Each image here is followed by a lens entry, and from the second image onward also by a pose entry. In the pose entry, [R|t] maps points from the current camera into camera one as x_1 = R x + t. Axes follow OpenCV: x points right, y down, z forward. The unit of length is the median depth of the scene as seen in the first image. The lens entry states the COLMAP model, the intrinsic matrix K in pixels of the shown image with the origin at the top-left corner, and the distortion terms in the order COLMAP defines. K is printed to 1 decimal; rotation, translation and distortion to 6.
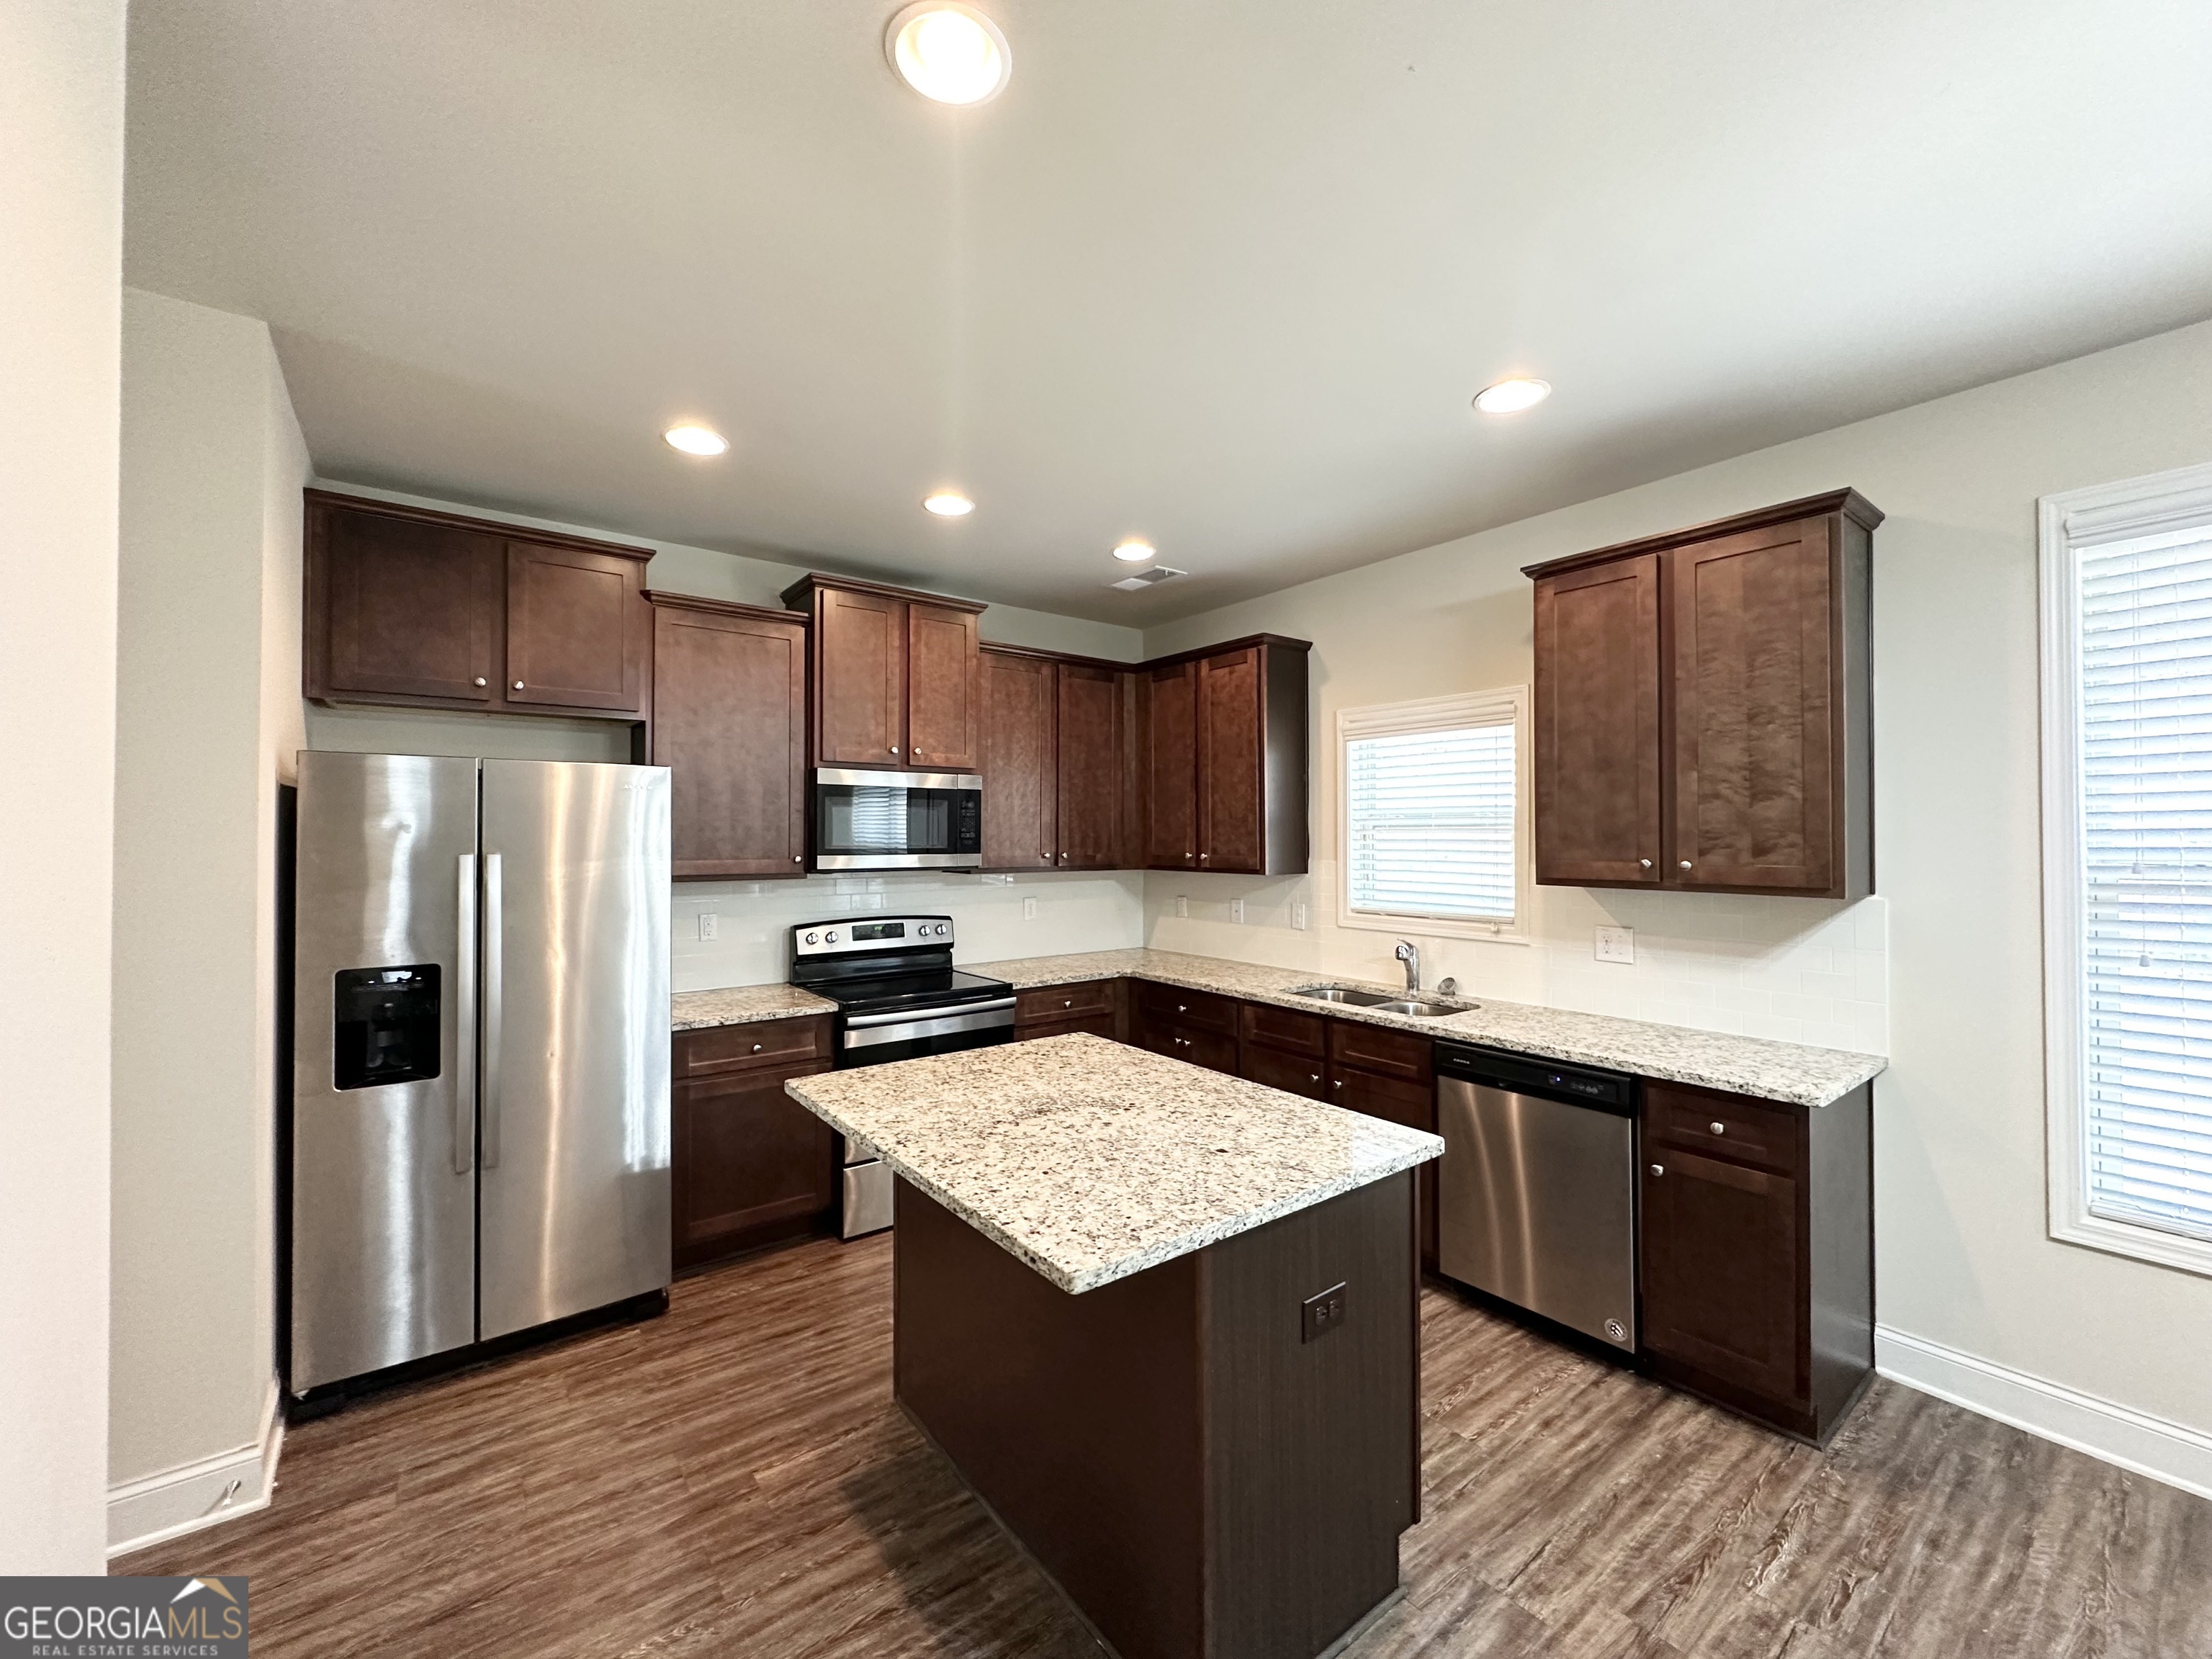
lens RADIAL K [[887.6, 0, 1102.1], [0, 887.6, 829.5], [0, 0, 1]] dist [-0.001601, -0.000177]
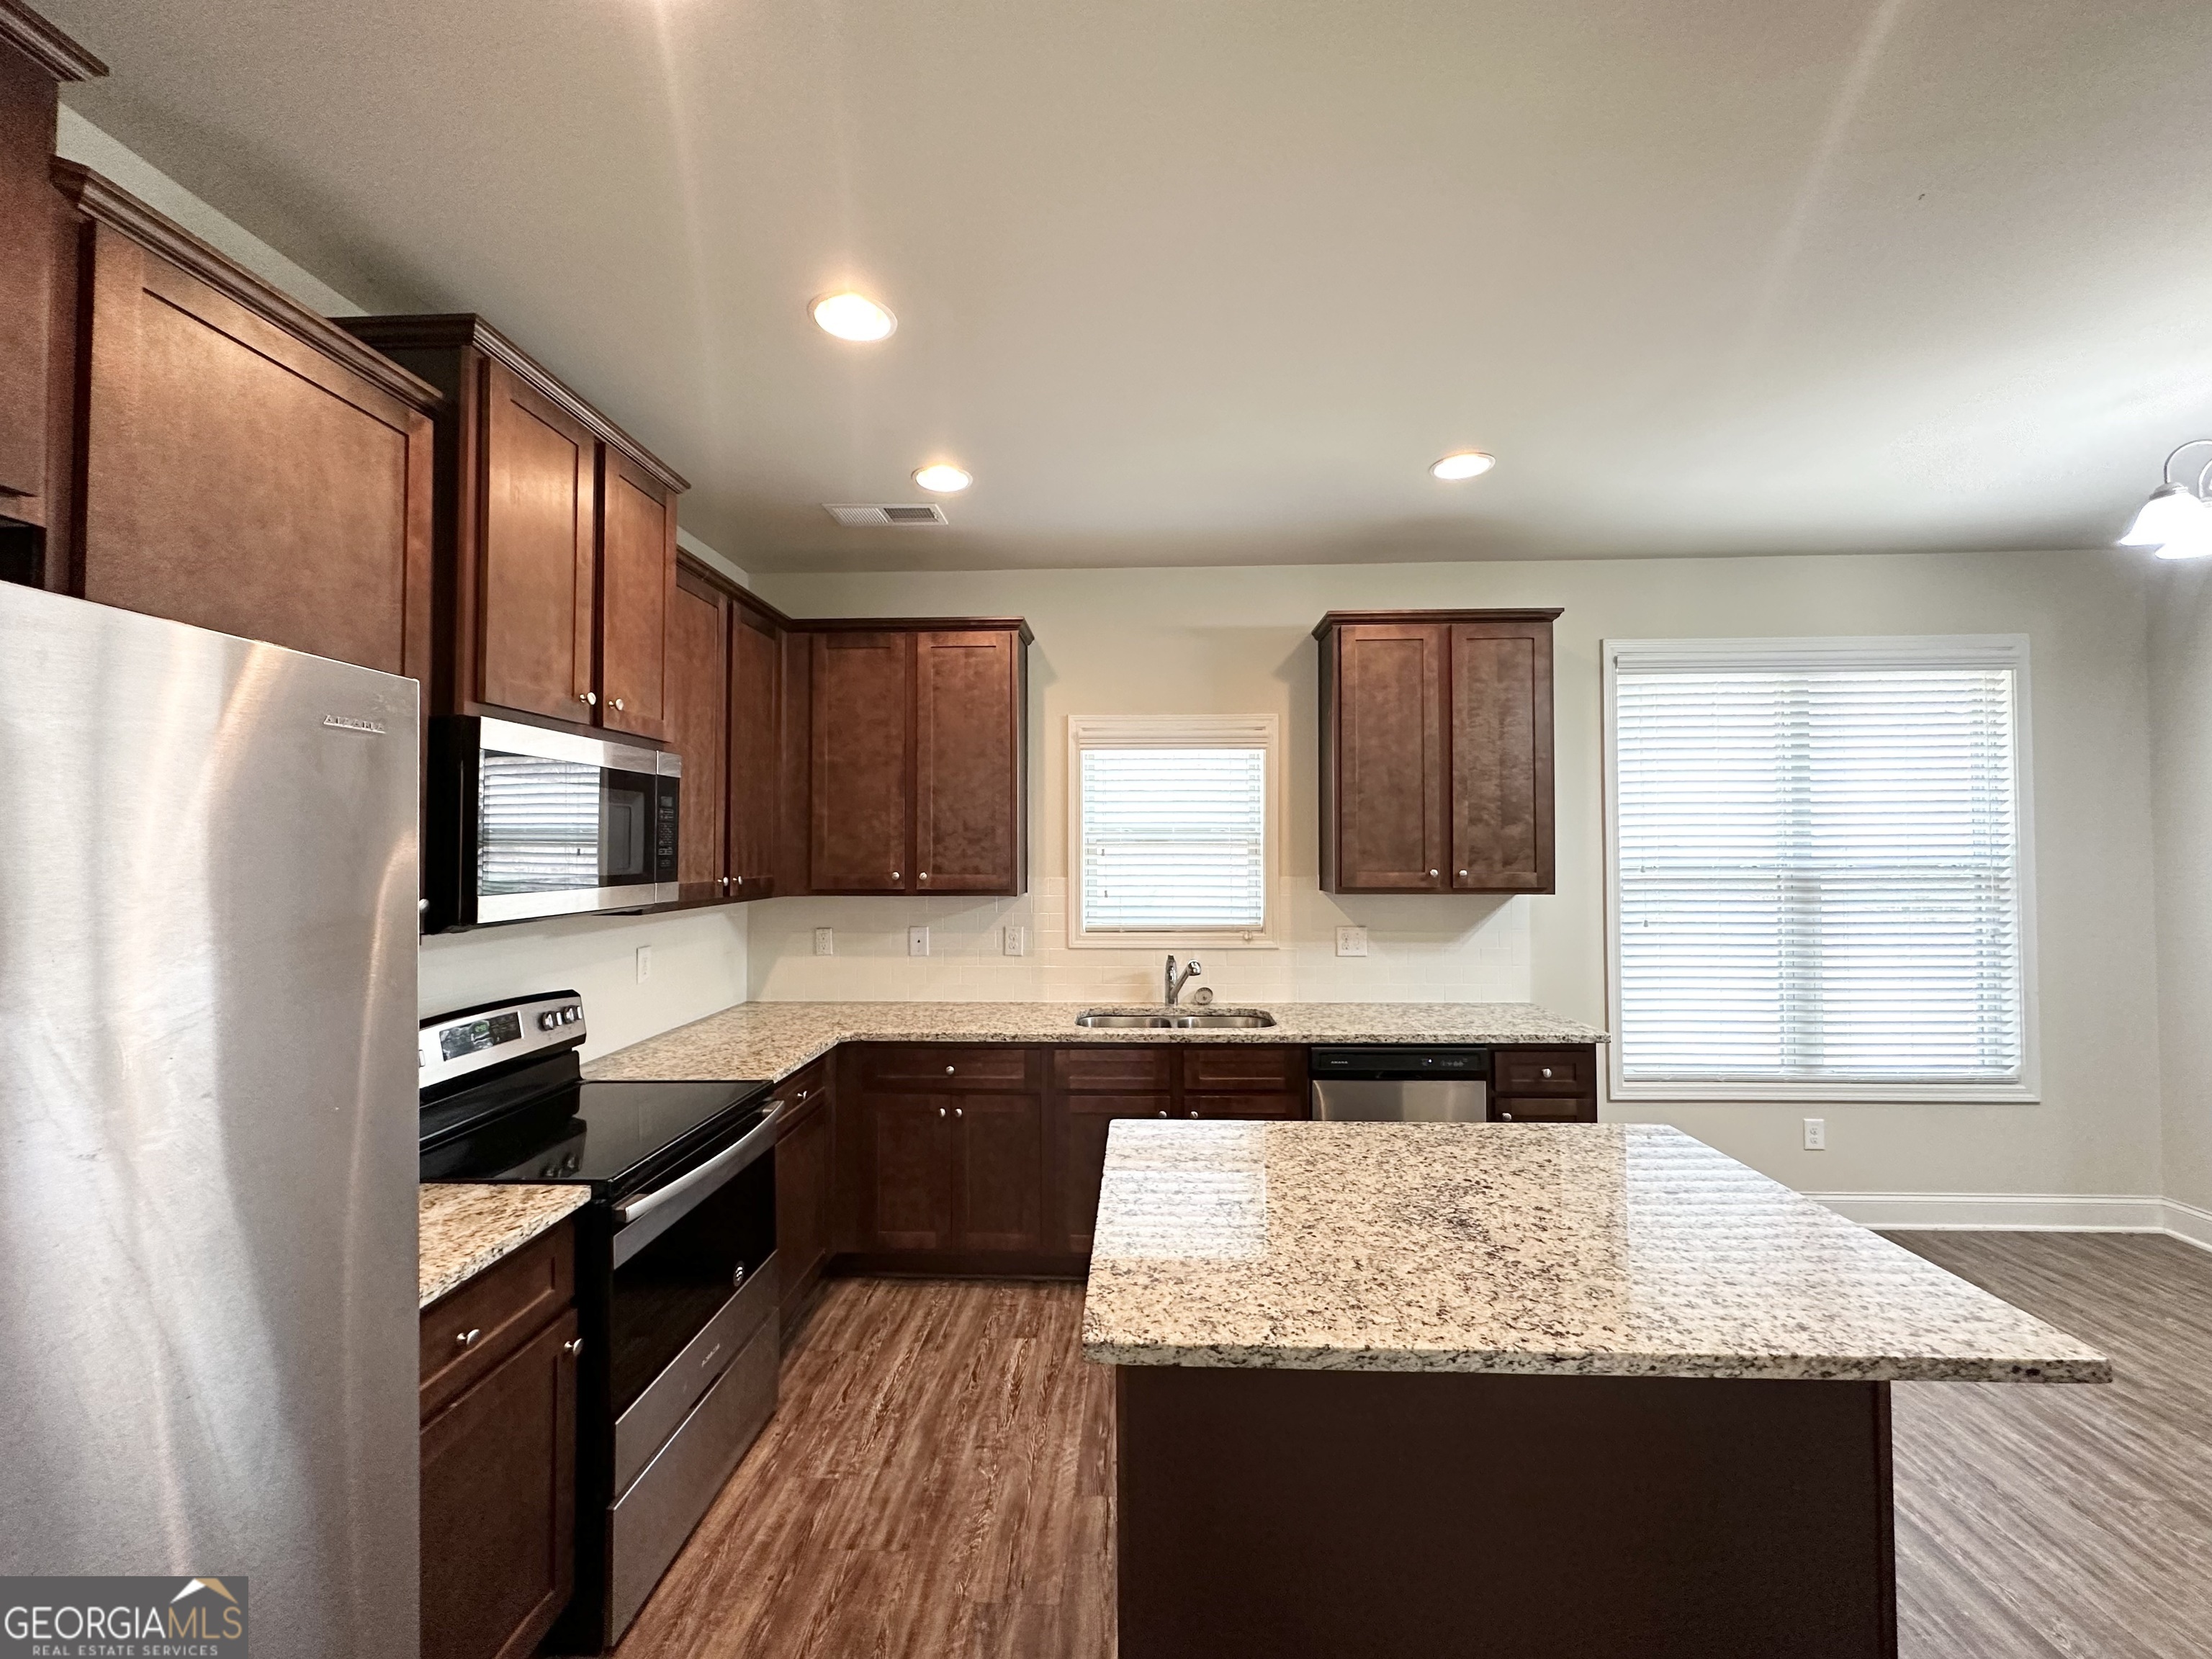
lens RADIAL K [[887.6, 0, 1109.3], [0, 887.6, 824.2], [0, 0, 1]] dist [-0.001601, -0.000177]
pose [[0.638239, 0.019225, 0.769598, -0.585915], [-0.004655, 0.999766, -0.021114, -0.000911], [-0.769824, 0.009893, 0.638180, 0.522469]]
